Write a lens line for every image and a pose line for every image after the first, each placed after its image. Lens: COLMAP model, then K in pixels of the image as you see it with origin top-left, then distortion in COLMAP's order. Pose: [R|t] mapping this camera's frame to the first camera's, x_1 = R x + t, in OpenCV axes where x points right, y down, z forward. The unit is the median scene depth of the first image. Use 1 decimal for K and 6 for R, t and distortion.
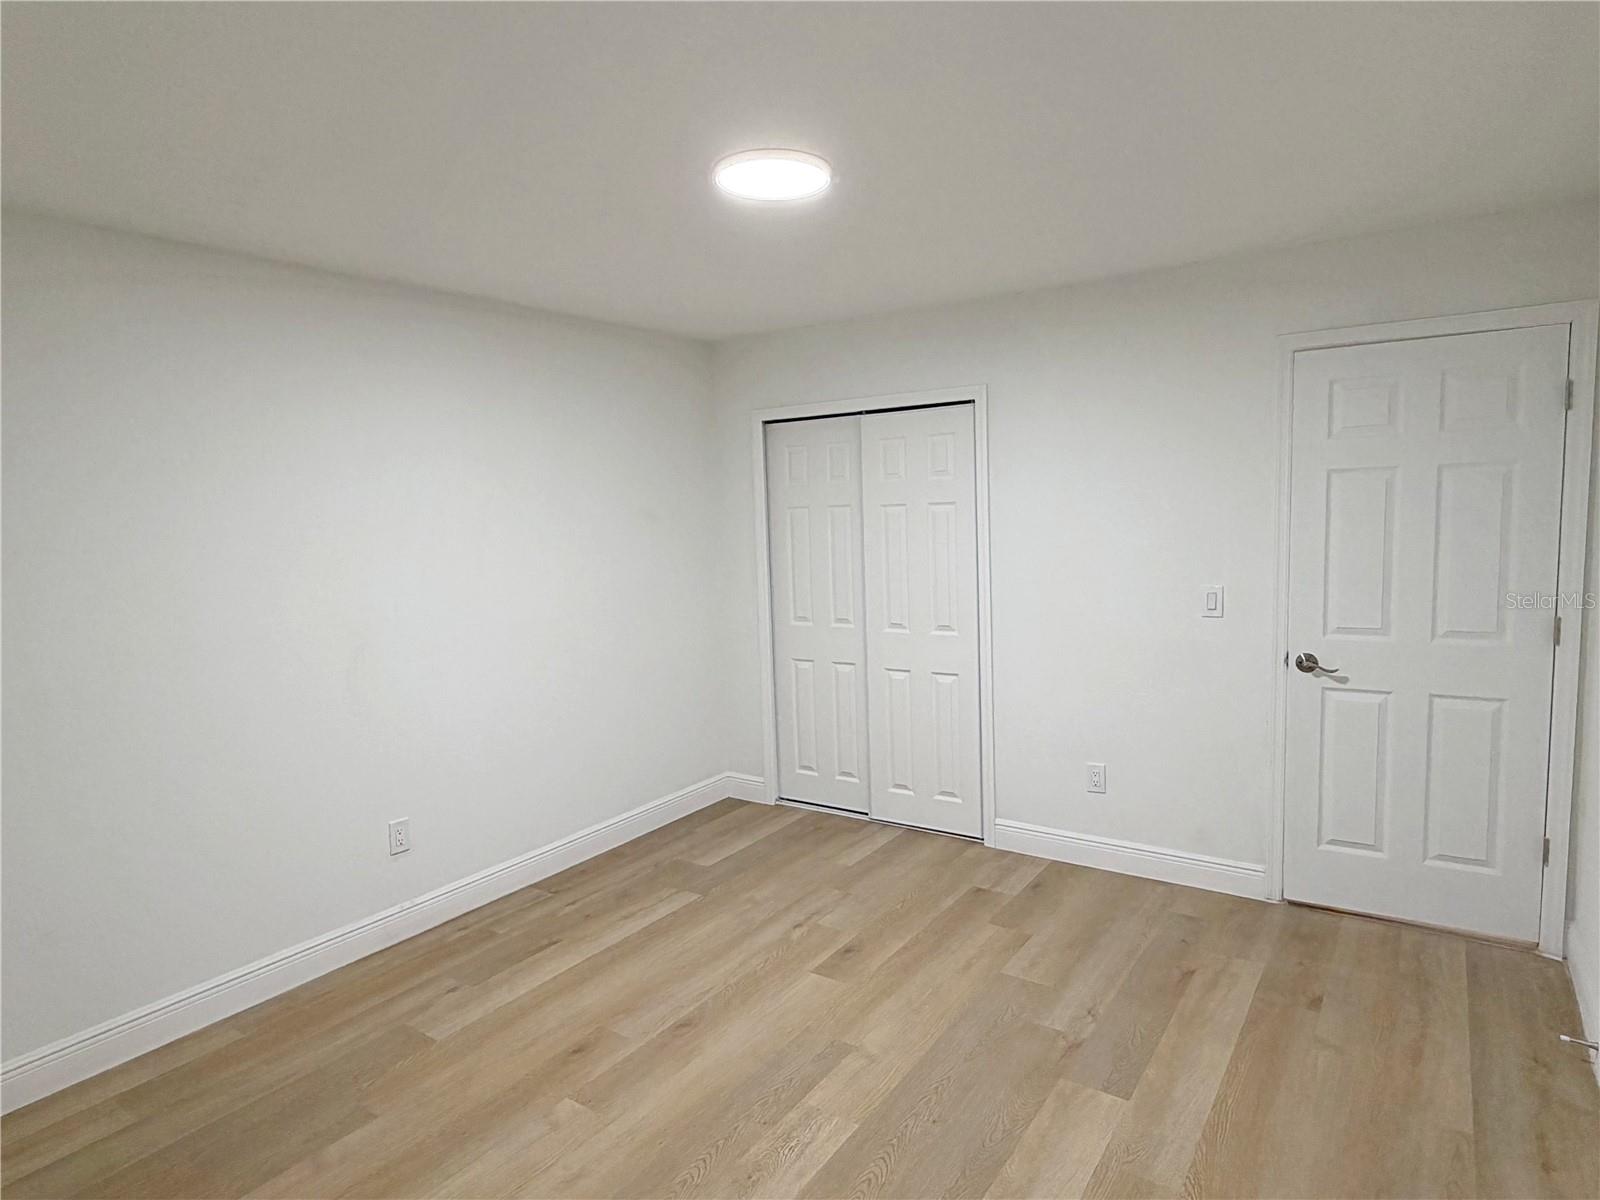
lens RADIAL K [[931.7, 0, 802.1], [0, 931.7, 600.3], [0, 0, 1]] dist [-0.003857, 0.002560]
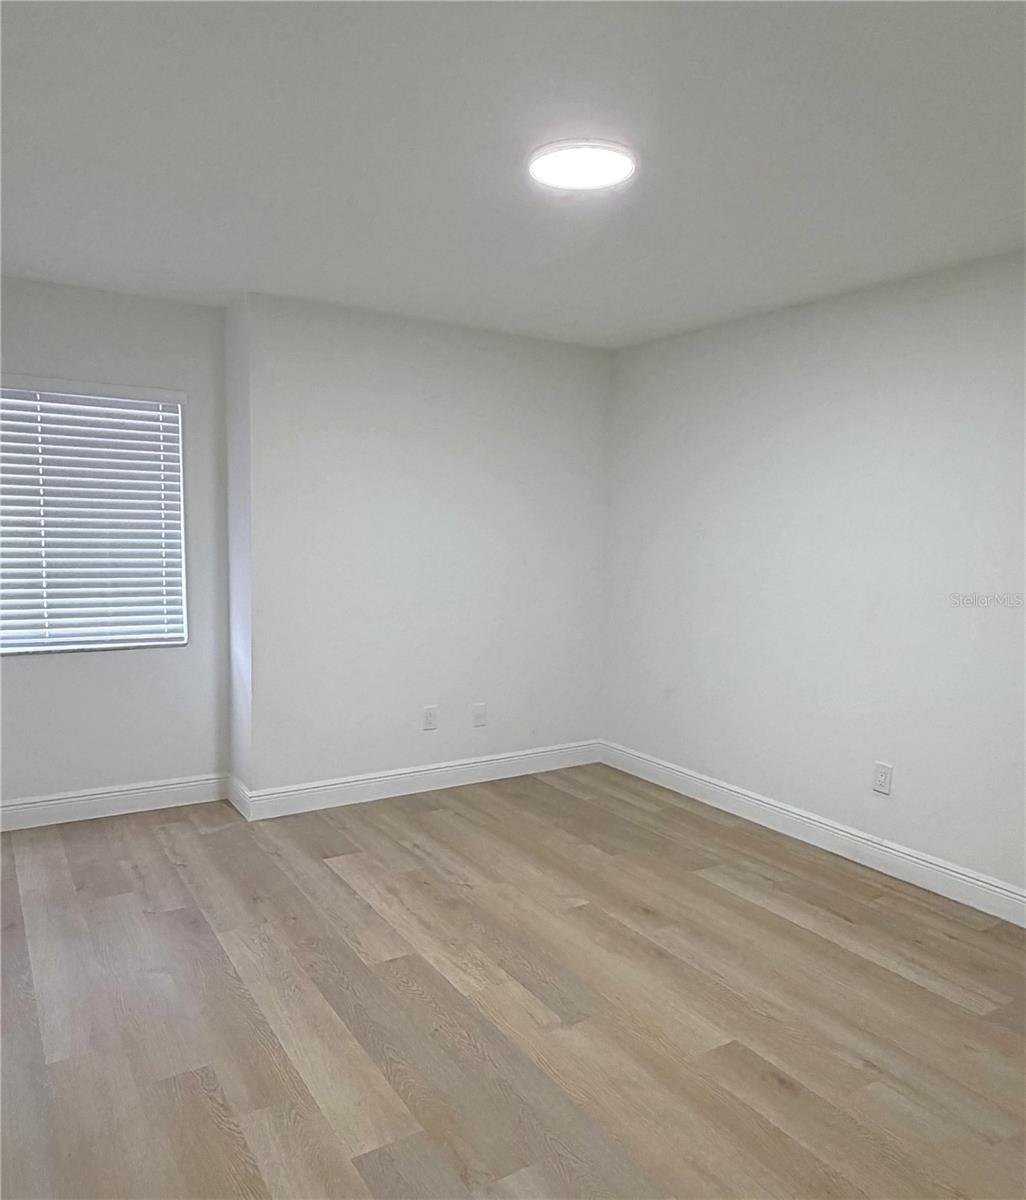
lens RADIAL K [[827.8, 0, 513.7], [0, 827.8, 600.7], [0, 0, 1]] dist [-0.003946, -0.000892]
pose [[-0.376289, 0.110848, -0.919847, 0.755308], [-0.101773, 0.981864, 0.159954, -0.092133], [0.920896, 0.153805, -0.358184, 1.064590]]
